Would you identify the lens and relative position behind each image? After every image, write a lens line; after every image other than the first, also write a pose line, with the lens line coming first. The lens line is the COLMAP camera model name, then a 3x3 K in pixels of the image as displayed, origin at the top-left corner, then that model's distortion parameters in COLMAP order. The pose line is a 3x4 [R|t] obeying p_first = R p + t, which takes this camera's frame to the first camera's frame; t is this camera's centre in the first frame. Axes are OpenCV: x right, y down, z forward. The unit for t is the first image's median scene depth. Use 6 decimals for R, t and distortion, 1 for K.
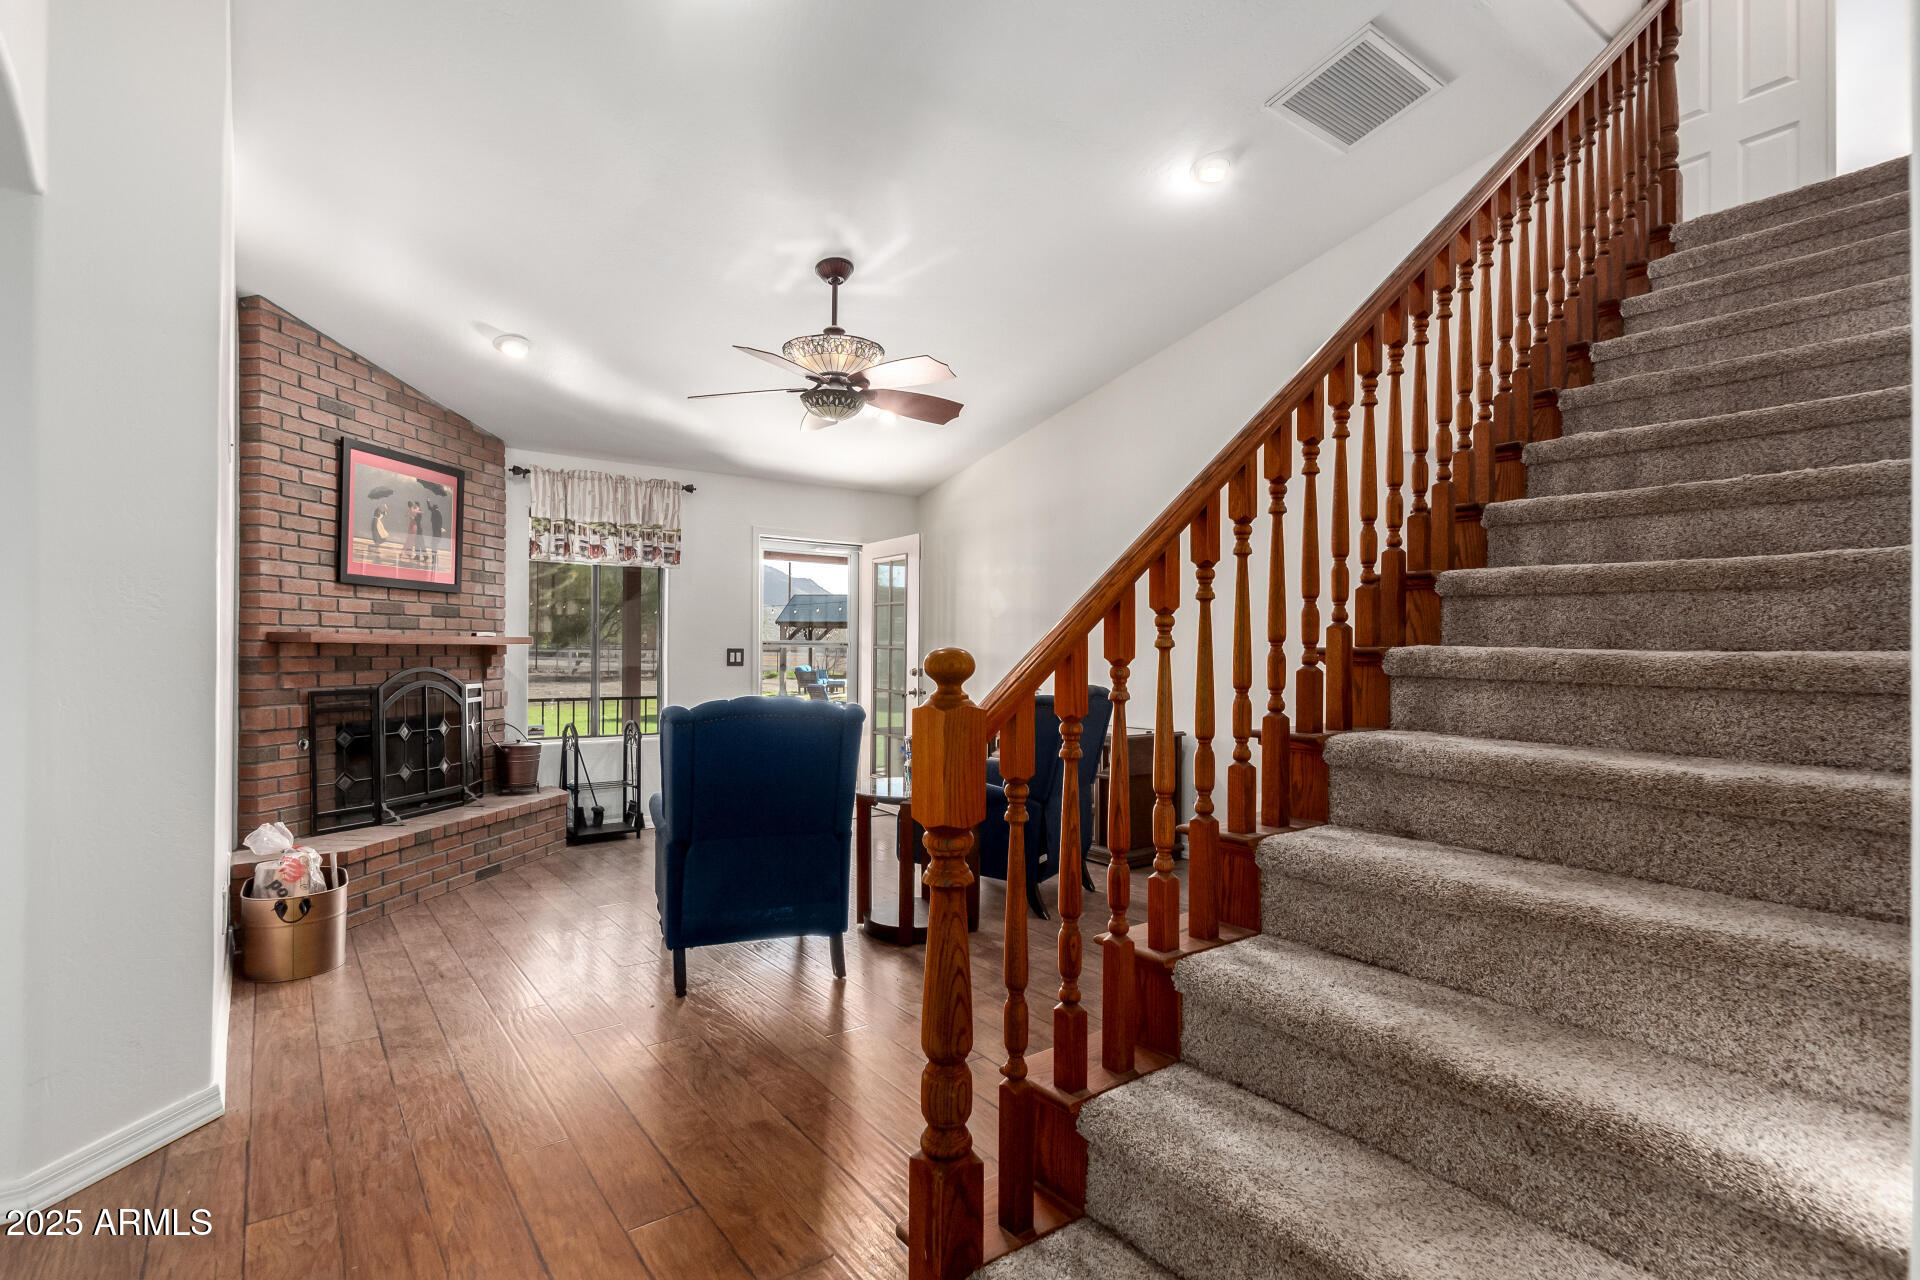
lens RADIAL K [[930.1, 0, 960.0], [0, 930.1, 640.0], [0, 0, 1]] dist [0.018611, -0.009382]
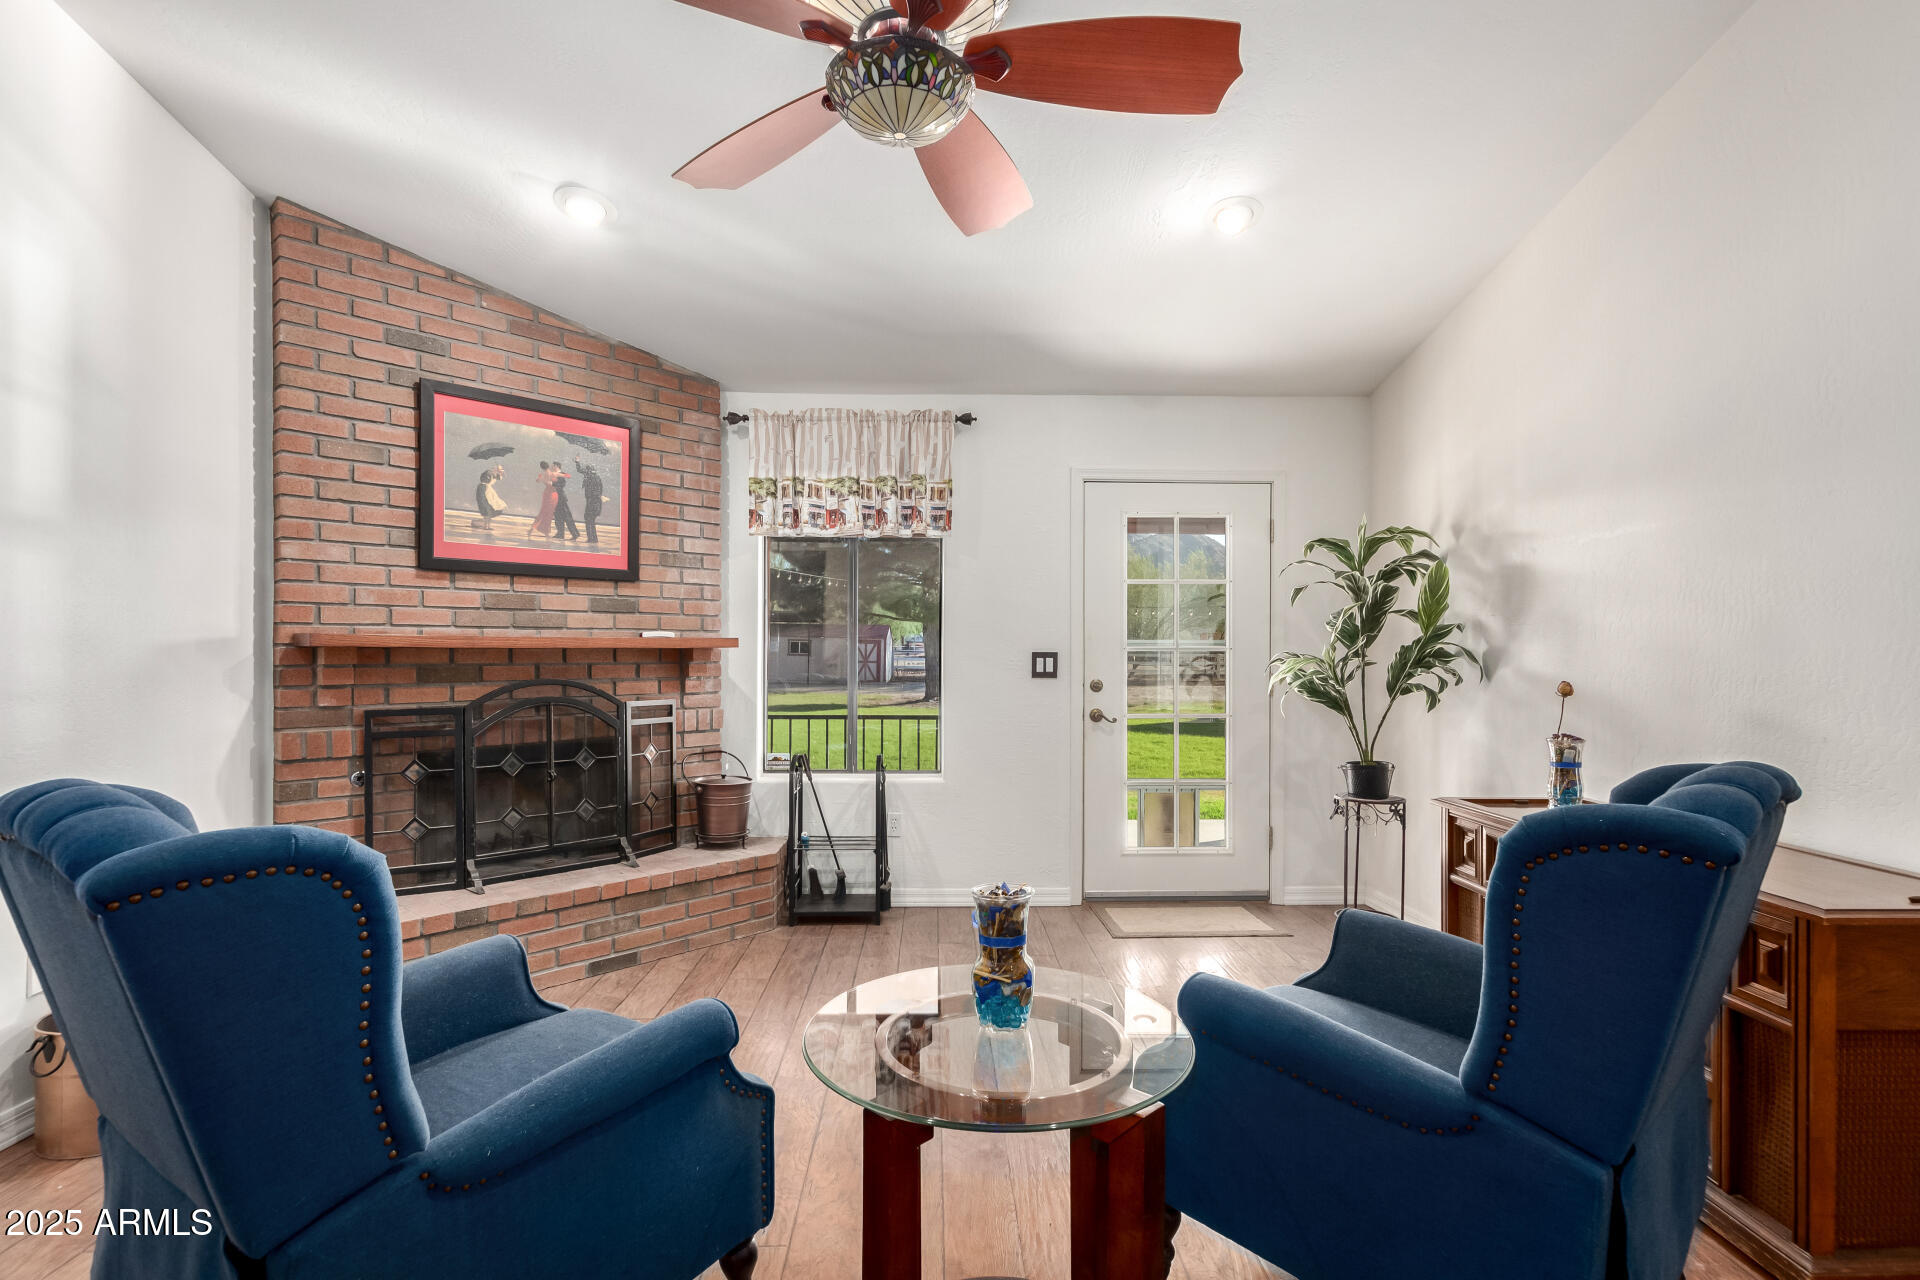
lens RADIAL K [[897.9, 0, 955.4], [0, 897.9, 658.3], [0, 0, 1]] dist [-0.000691, 0.000019]
pose [[0.816294, 0.001287, -0.577635, 0.108847], [0.008651, 0.999858, 0.014452, 0.004978], [0.577572, -0.016794, 0.816167, 0.582686]]
